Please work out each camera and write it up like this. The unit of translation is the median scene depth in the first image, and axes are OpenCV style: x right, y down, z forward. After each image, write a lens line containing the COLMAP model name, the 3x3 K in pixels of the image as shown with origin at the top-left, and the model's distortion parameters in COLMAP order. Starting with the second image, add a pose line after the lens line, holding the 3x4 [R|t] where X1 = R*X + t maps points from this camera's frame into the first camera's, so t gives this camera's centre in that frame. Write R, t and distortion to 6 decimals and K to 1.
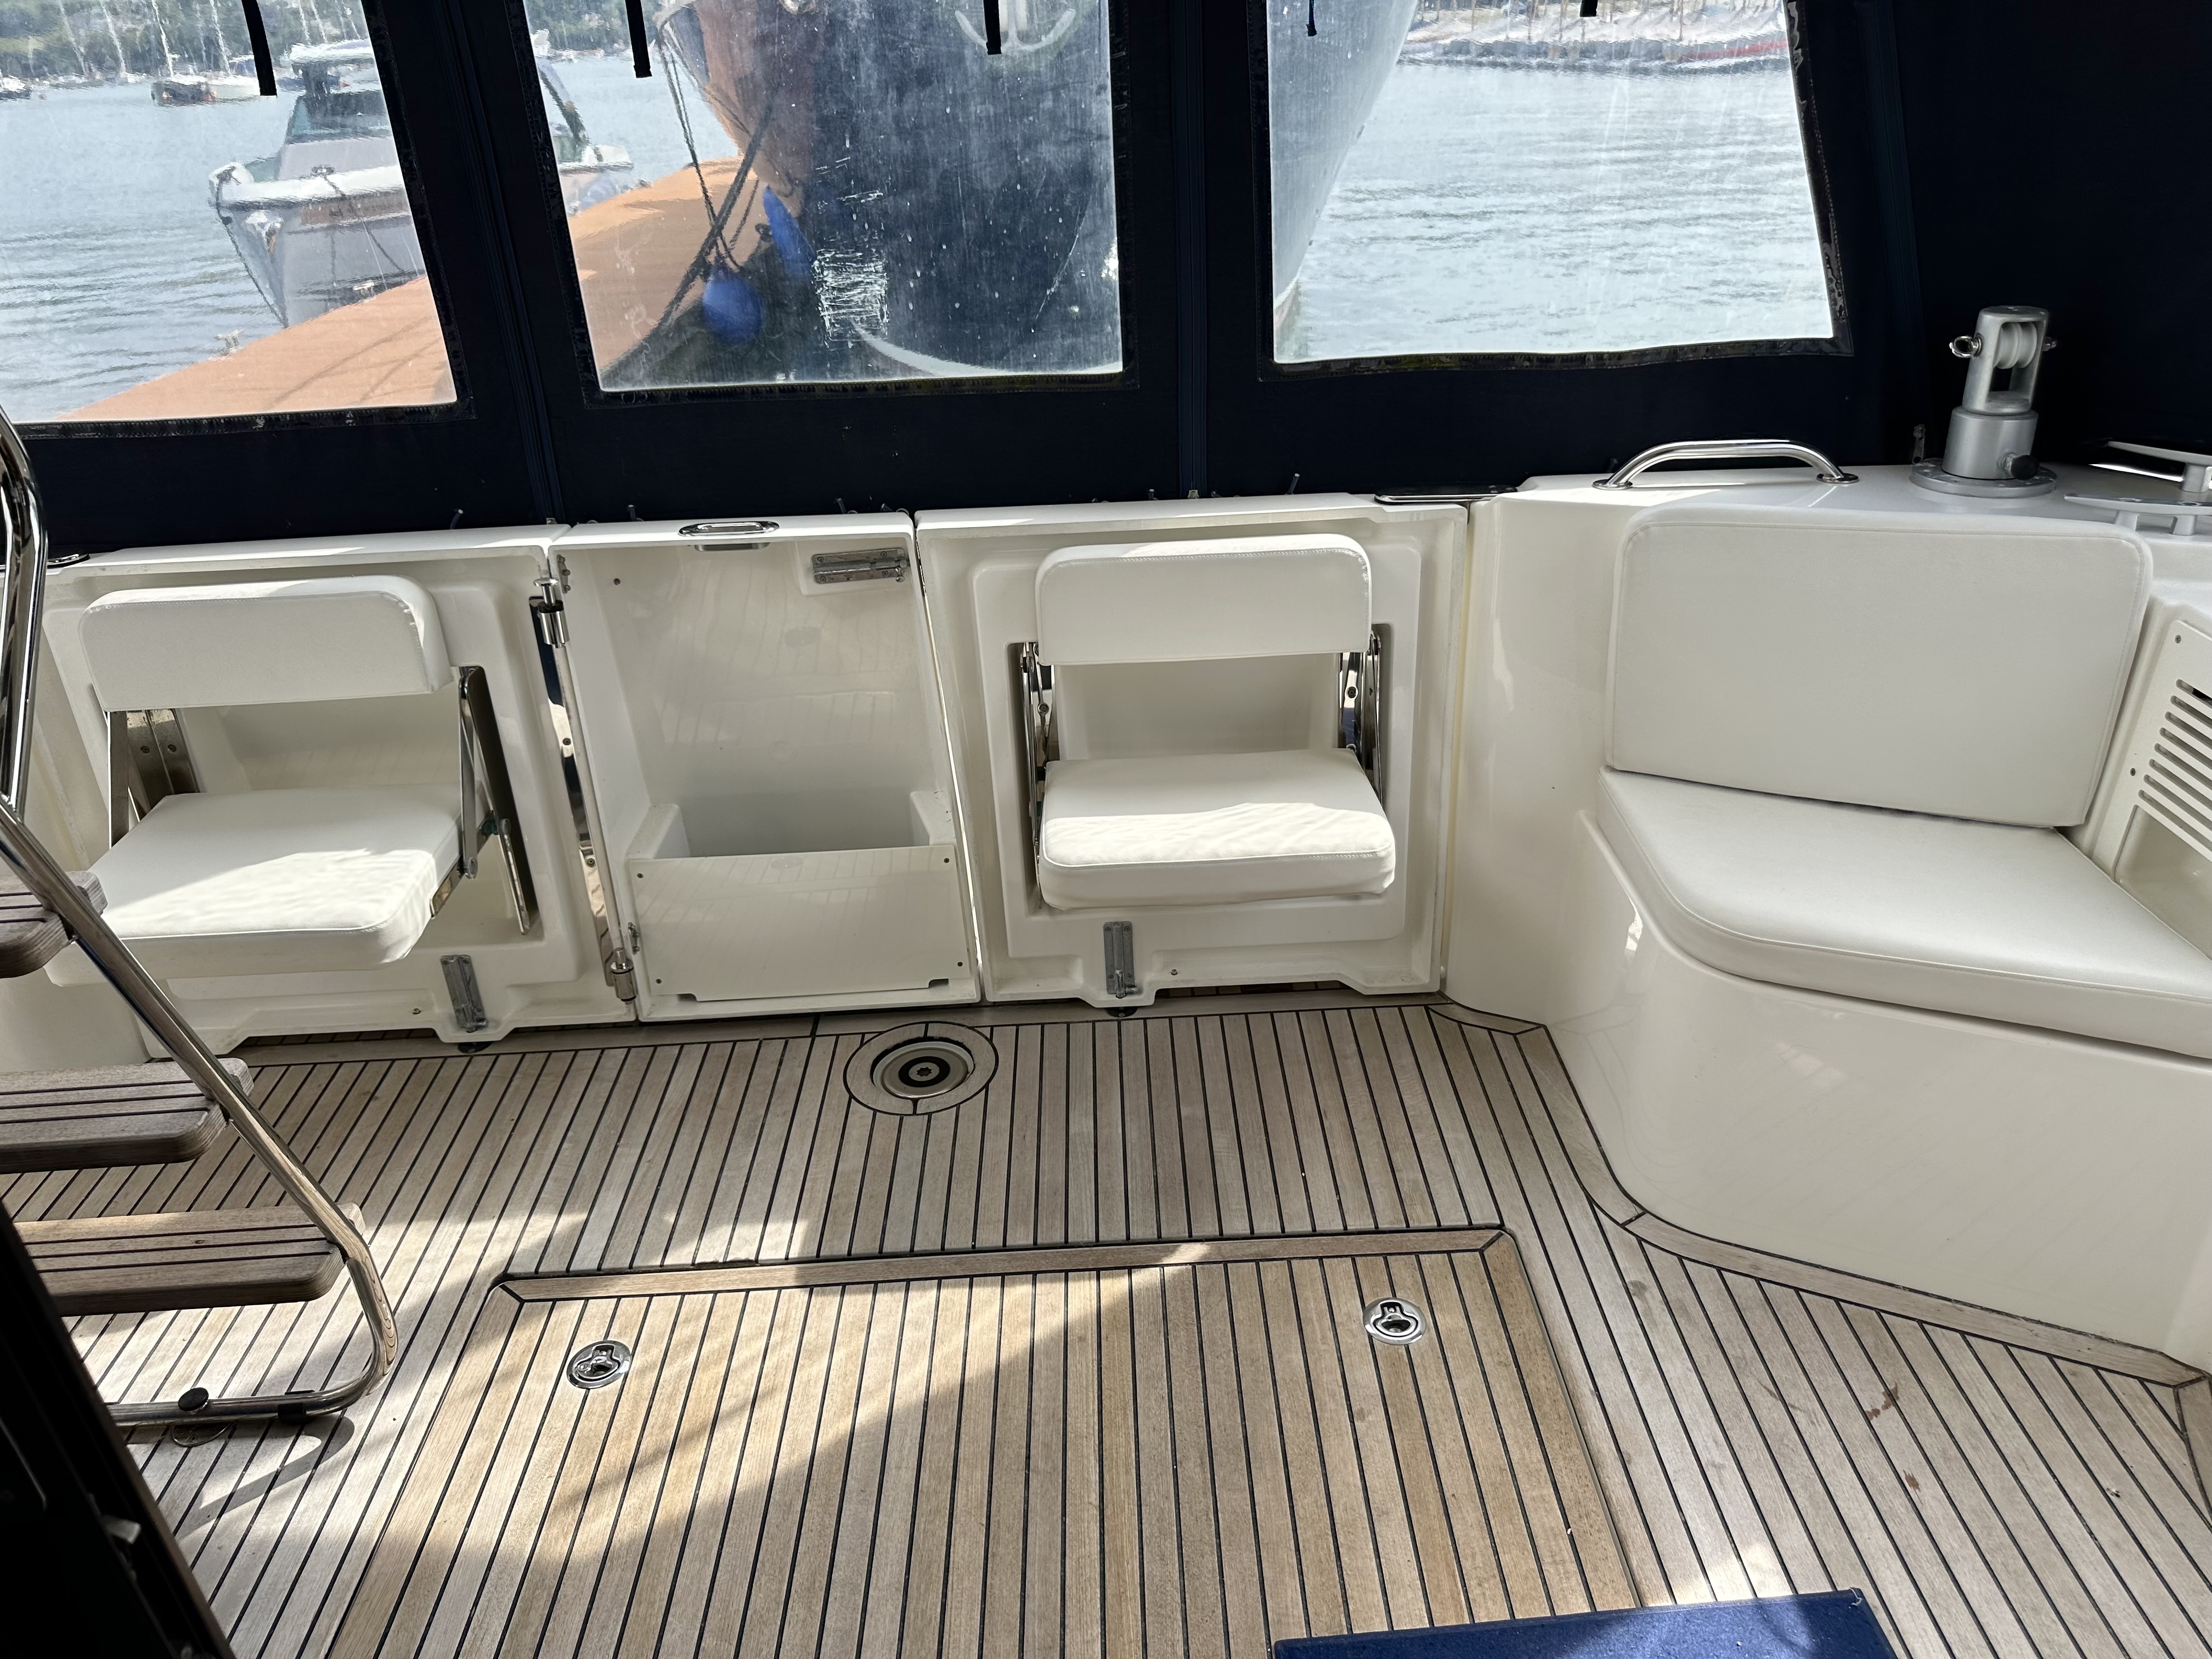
lens RADIAL K [[1583.8, 0, 1106.0], [0, 1583.8, 829.5], [0, 0, 1]] dist [0.015234, -0.001546]
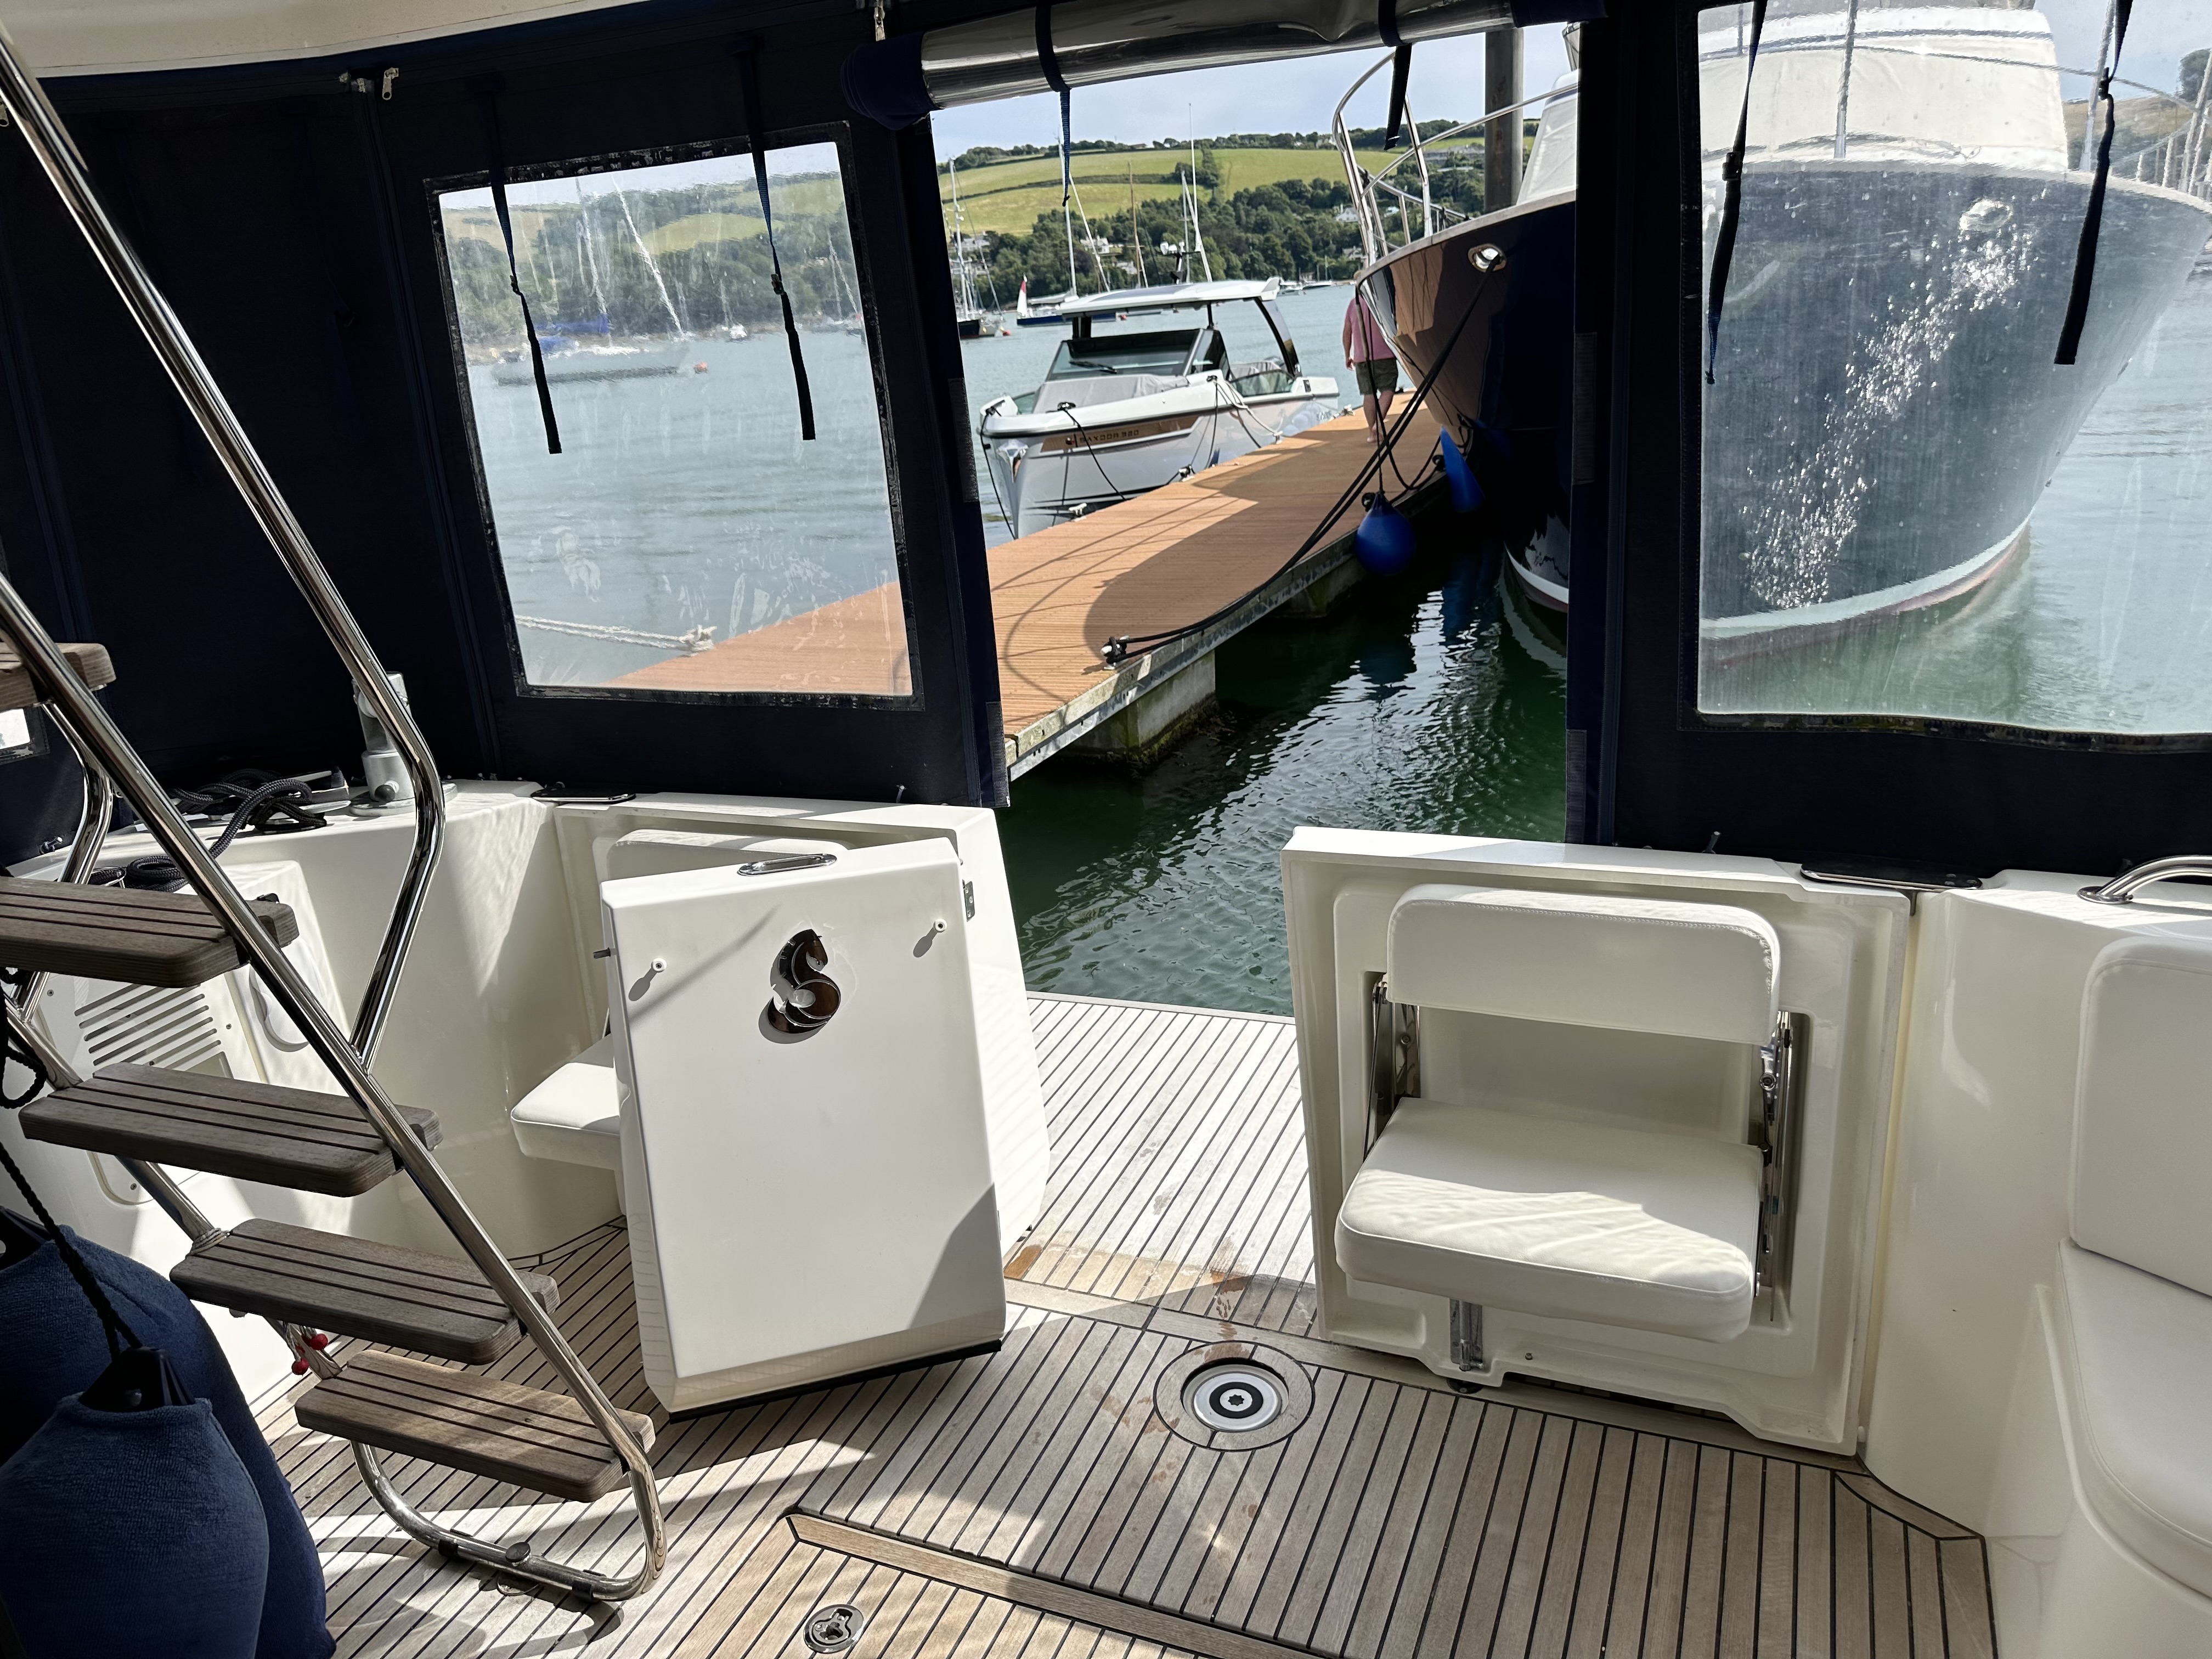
lens RADIAL K [[1603.2, 0, 1106.0], [0, 1603.2, 829.5], [0, 0, 1]] dist [0.065935, -0.091153]
pose [[0.906301, 0.107438, -0.408750, 0.172092], [-0.155497, 0.984076, -0.086116, -0.089227], [0.392988, 0.141606, 0.908575, 0.031432]]
